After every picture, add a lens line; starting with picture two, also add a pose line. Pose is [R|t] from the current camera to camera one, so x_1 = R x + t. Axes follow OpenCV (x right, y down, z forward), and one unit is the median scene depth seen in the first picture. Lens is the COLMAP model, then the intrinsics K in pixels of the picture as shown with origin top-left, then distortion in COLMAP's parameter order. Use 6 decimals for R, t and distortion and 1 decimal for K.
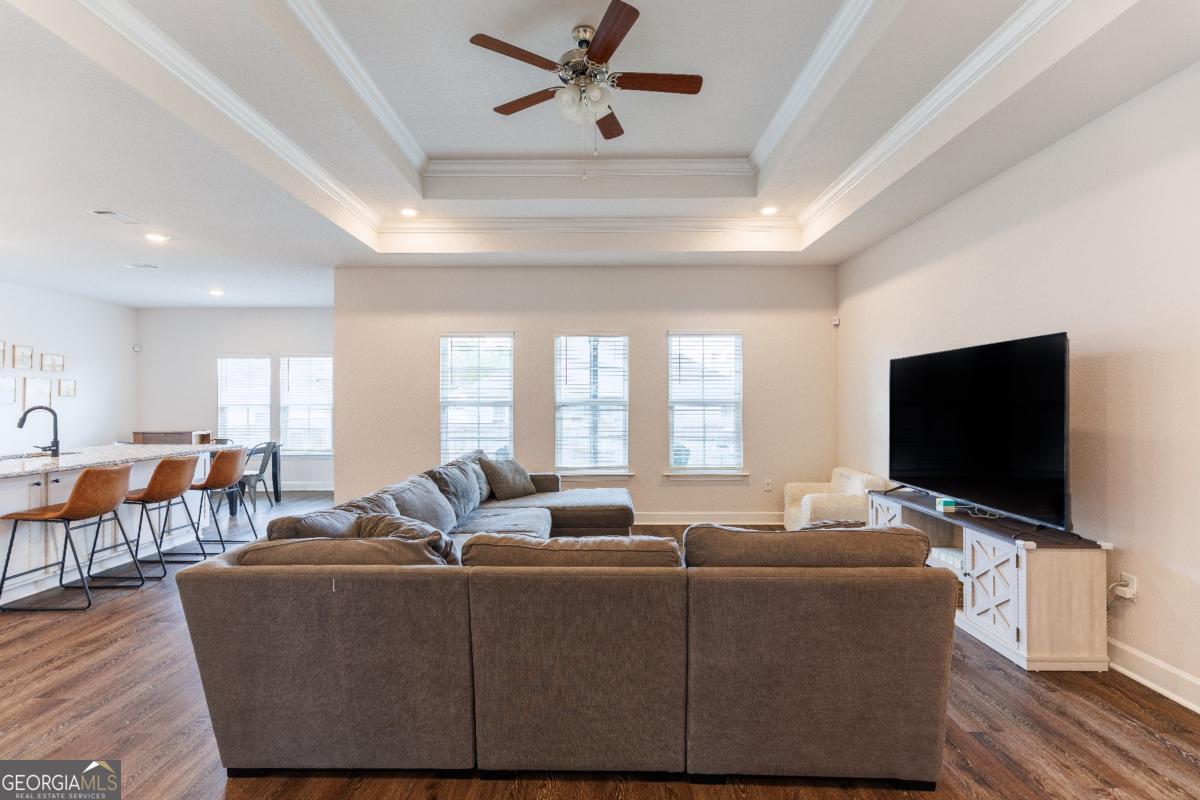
lens RADIAL K [[544.3, 0, 603.7], [0, 544.3, 398.6], [0, 0, 1]] dist [0.007885, -0.000860]
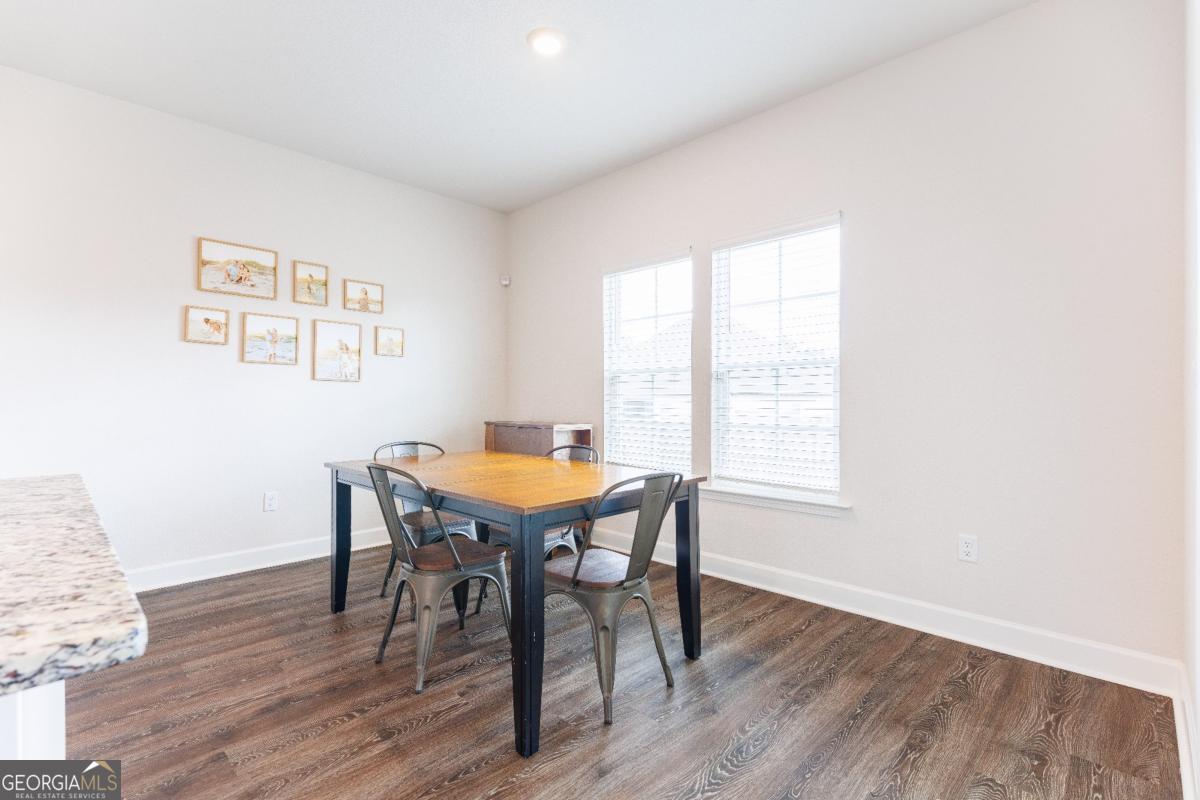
lens RADIAL K [[544.3, 0, 601.7], [0, 544.3, 398.6], [0, 0, 1]] dist [0.007885, -0.000860]
pose [[0.714556, -0.000896, -0.699578, -0.381419], [0.002711, 0.999995, 0.001489, 0.036294], [0.699573, -0.002961, 0.714555, 0.679871]]
